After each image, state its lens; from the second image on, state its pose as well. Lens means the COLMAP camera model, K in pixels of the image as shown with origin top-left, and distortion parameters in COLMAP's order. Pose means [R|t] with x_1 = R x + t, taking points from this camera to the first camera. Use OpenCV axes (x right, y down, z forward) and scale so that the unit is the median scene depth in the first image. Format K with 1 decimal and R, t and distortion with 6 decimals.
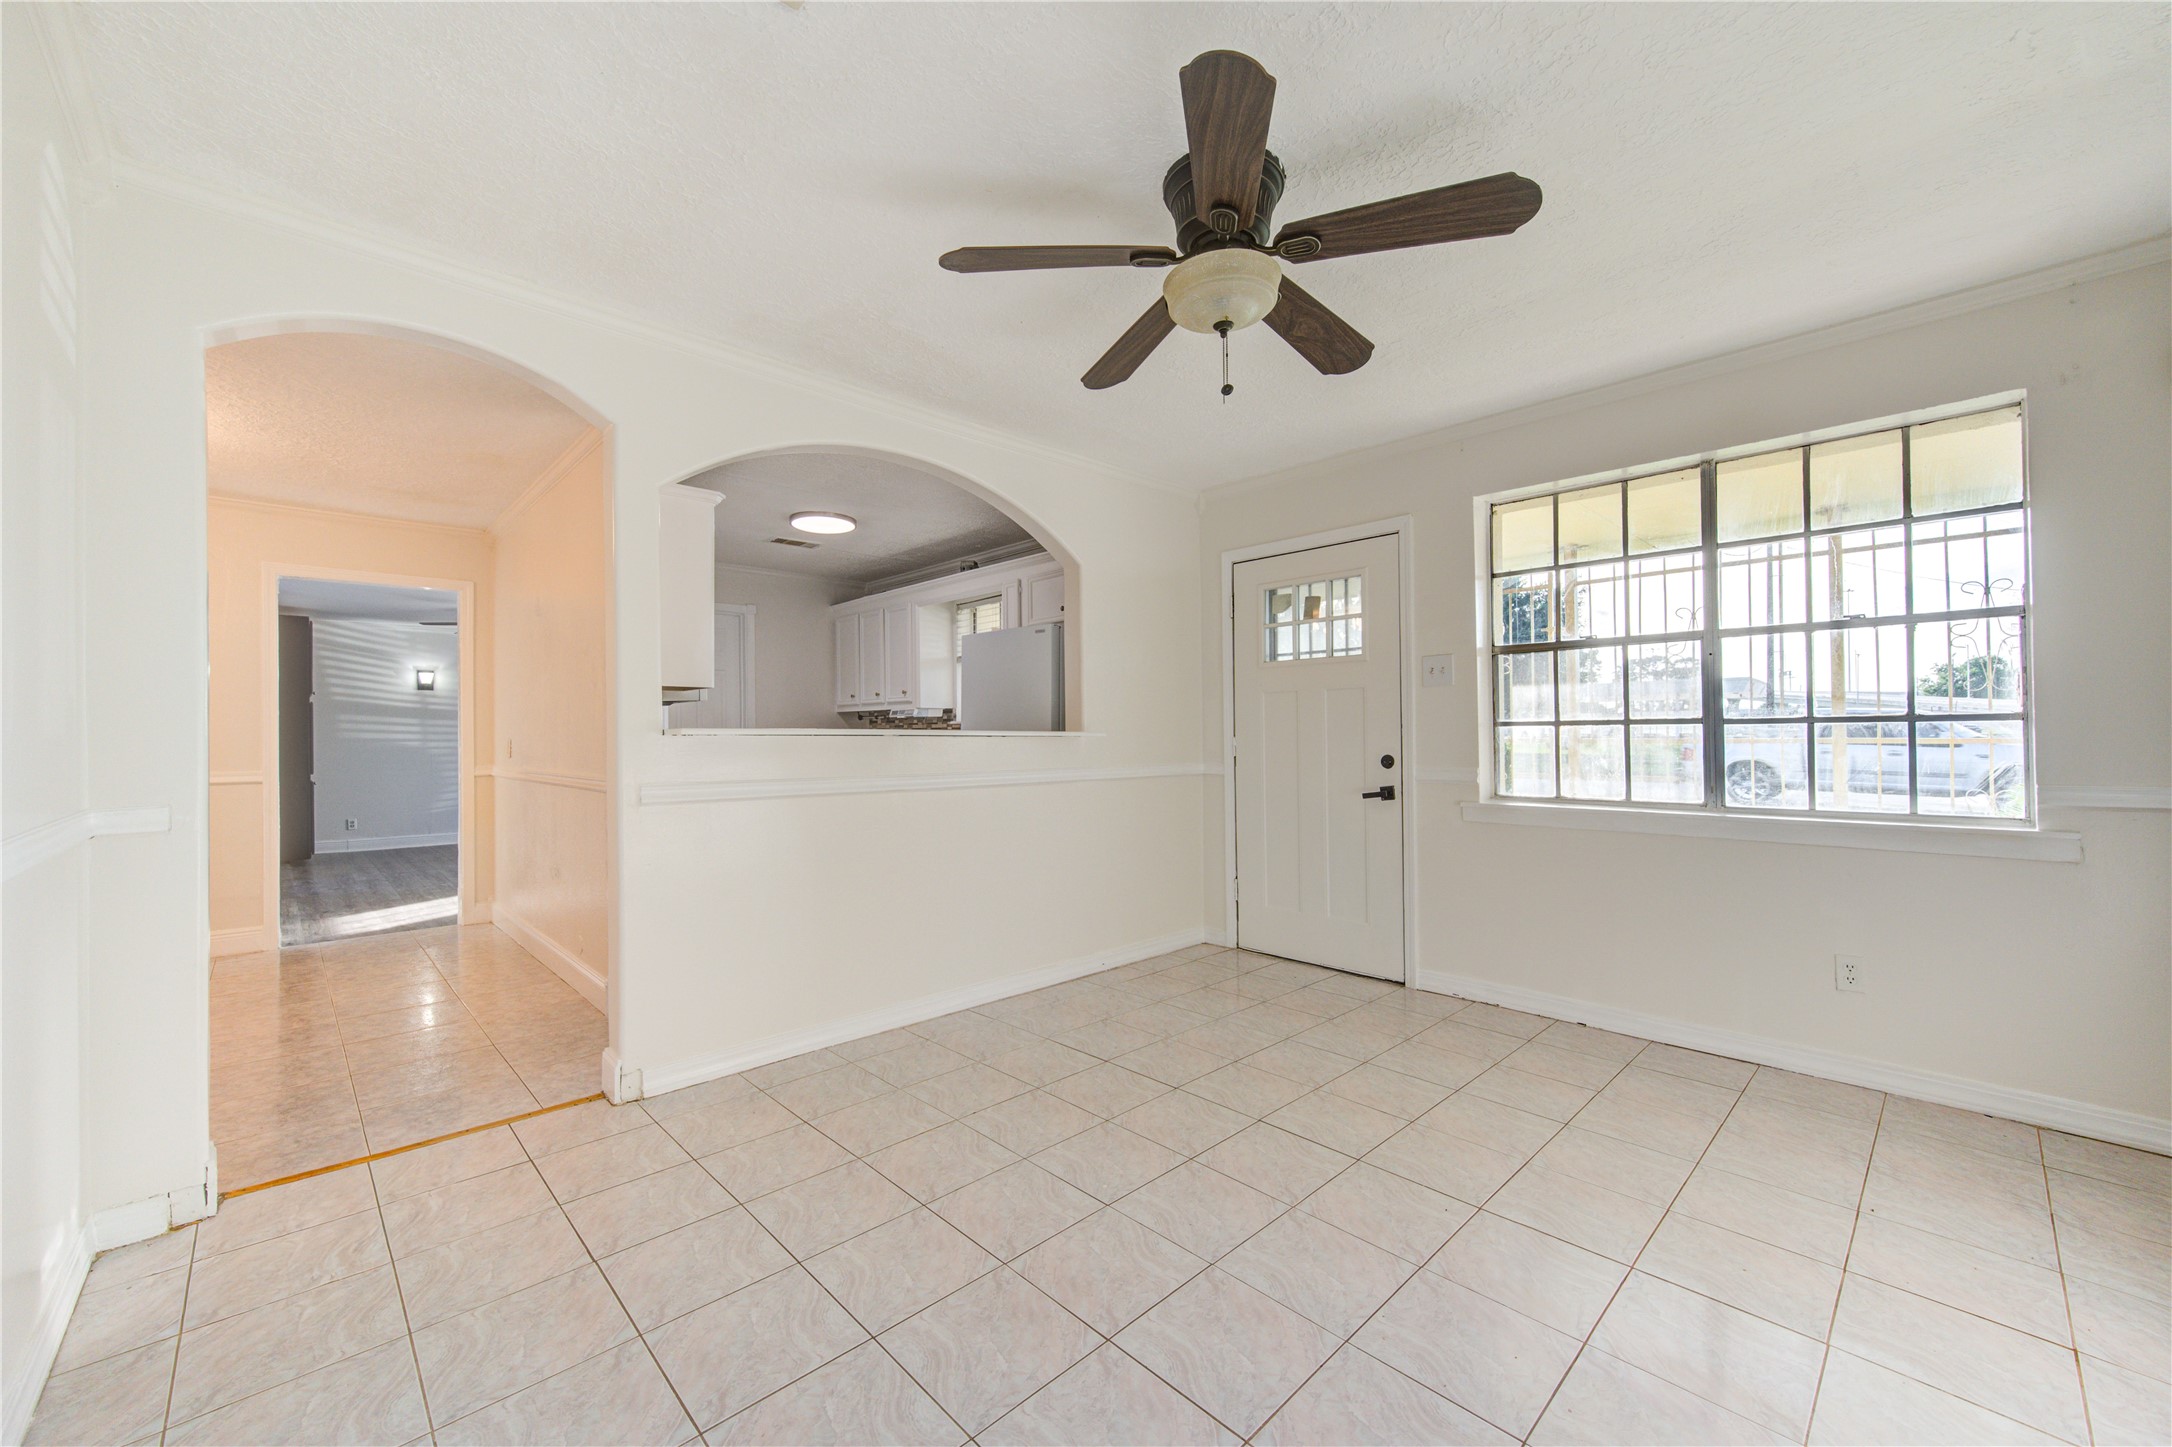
lens RADIAL K [[837.0, 0, 1094.3], [0, 837.0, 726.3], [0, 0, 1]] dist [-0.000467, -0.000452]
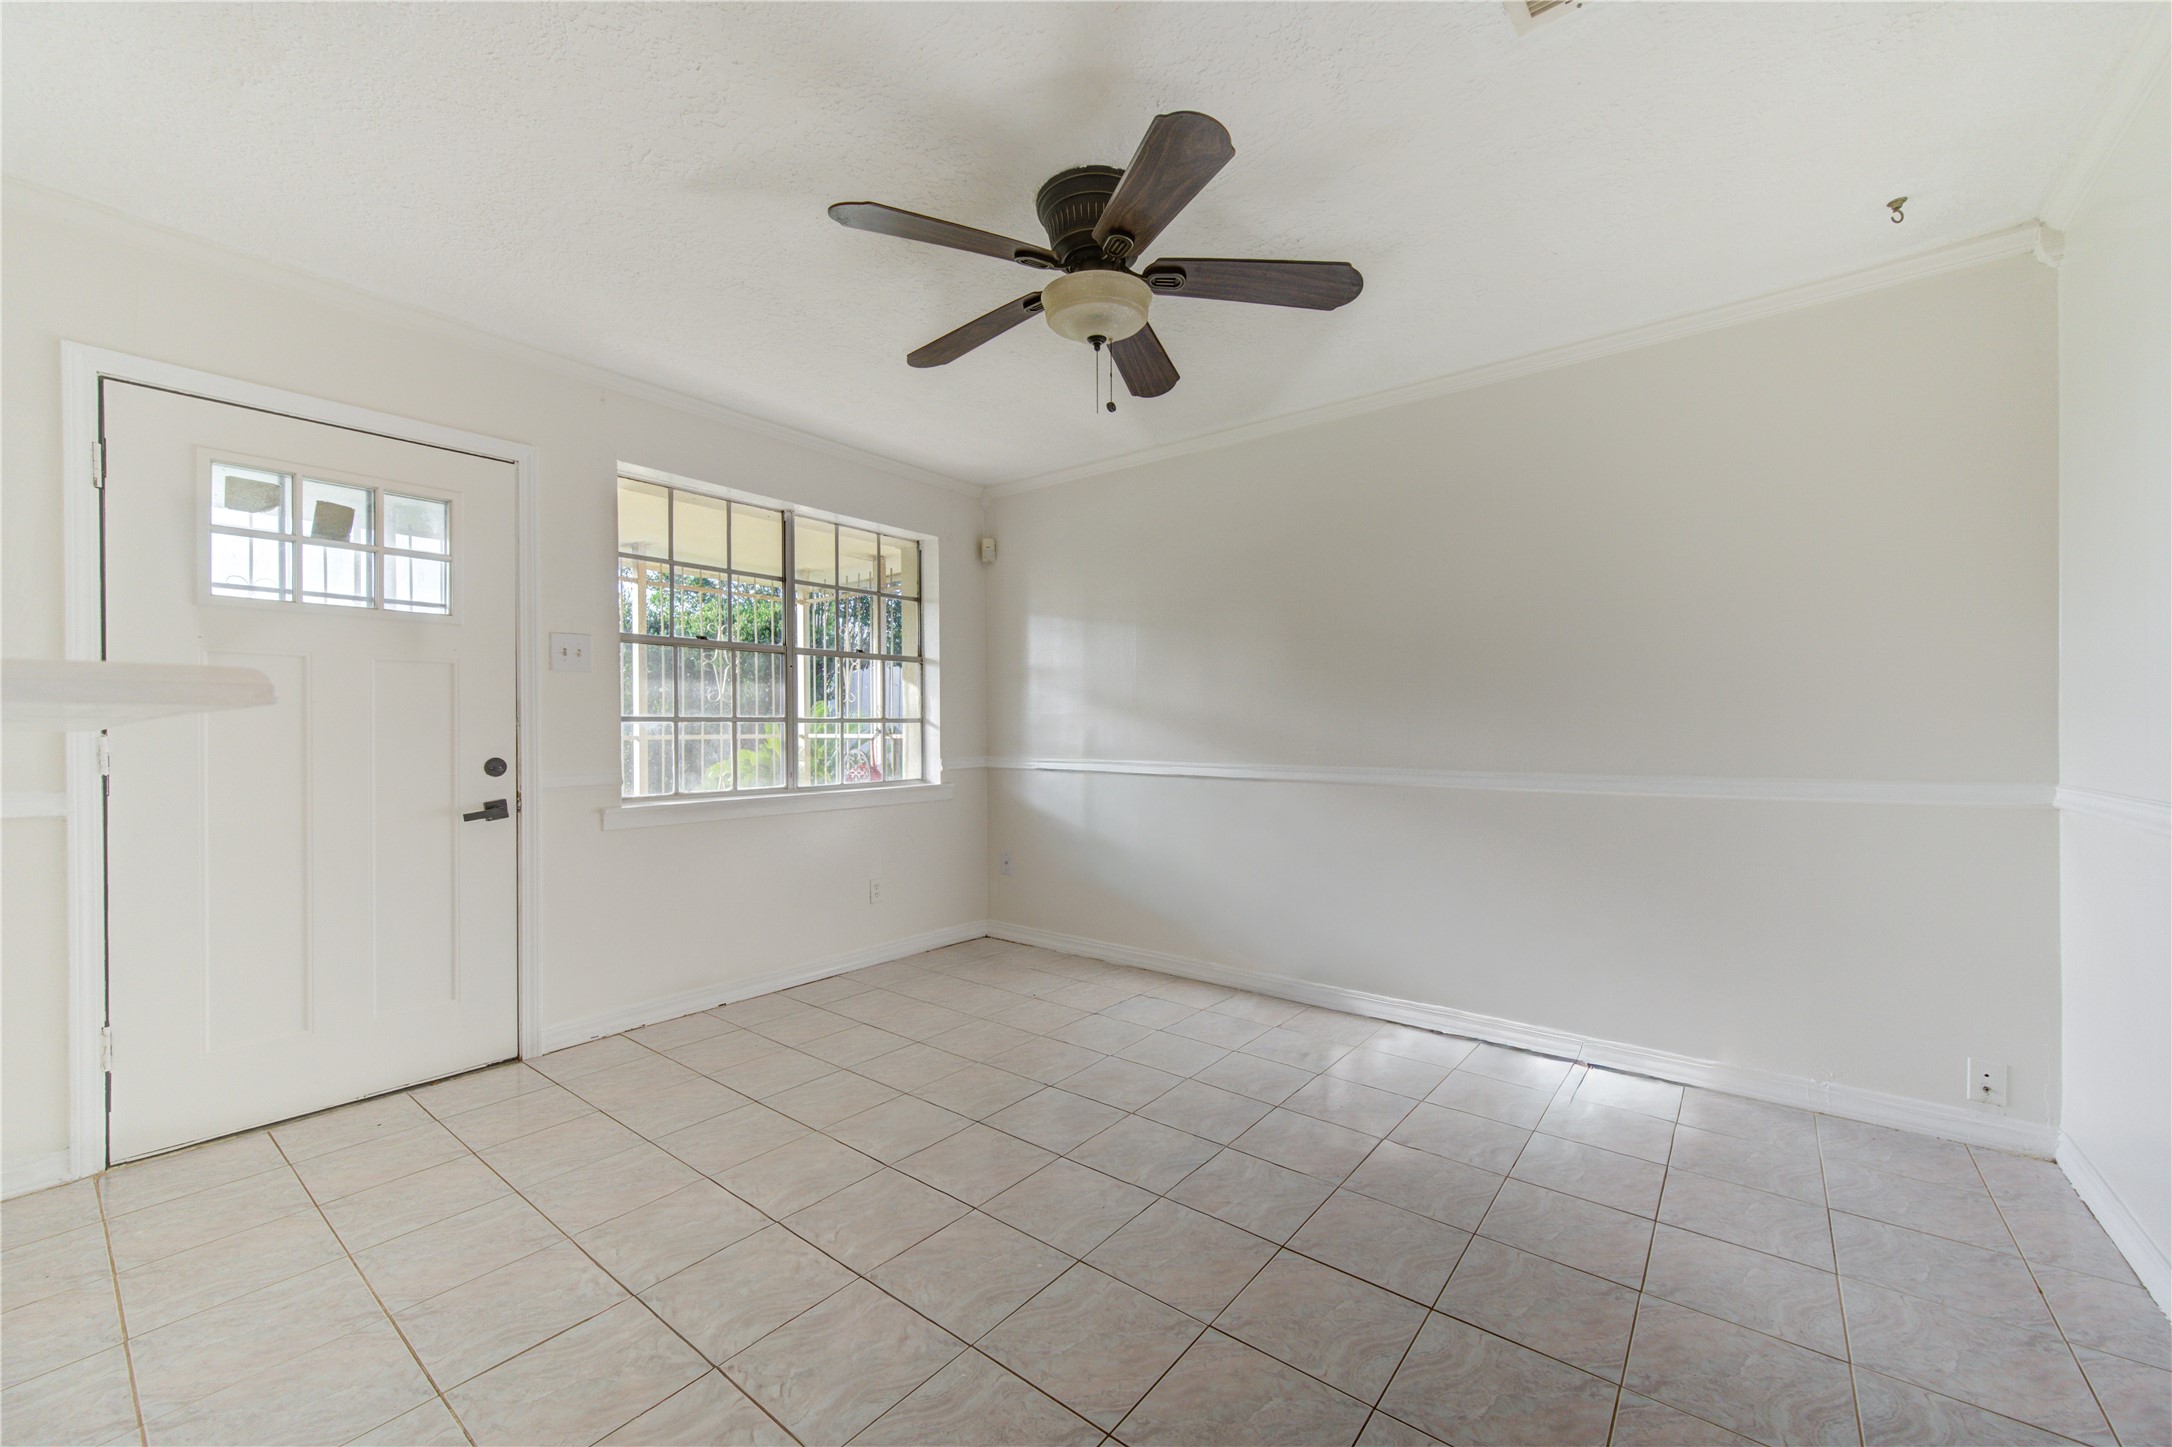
lens RADIAL K [[853.8, 0, 1090.6], [0, 853.8, 731.4], [0, 0, 1]] dist [0.001711, -0.000170]
pose [[-0.139236, 0.002811, 0.990255, -0.499890], [-0.005627, 0.999978, -0.003630, 0.010926], [-0.990243, -0.006077, -0.139217, 0.627461]]
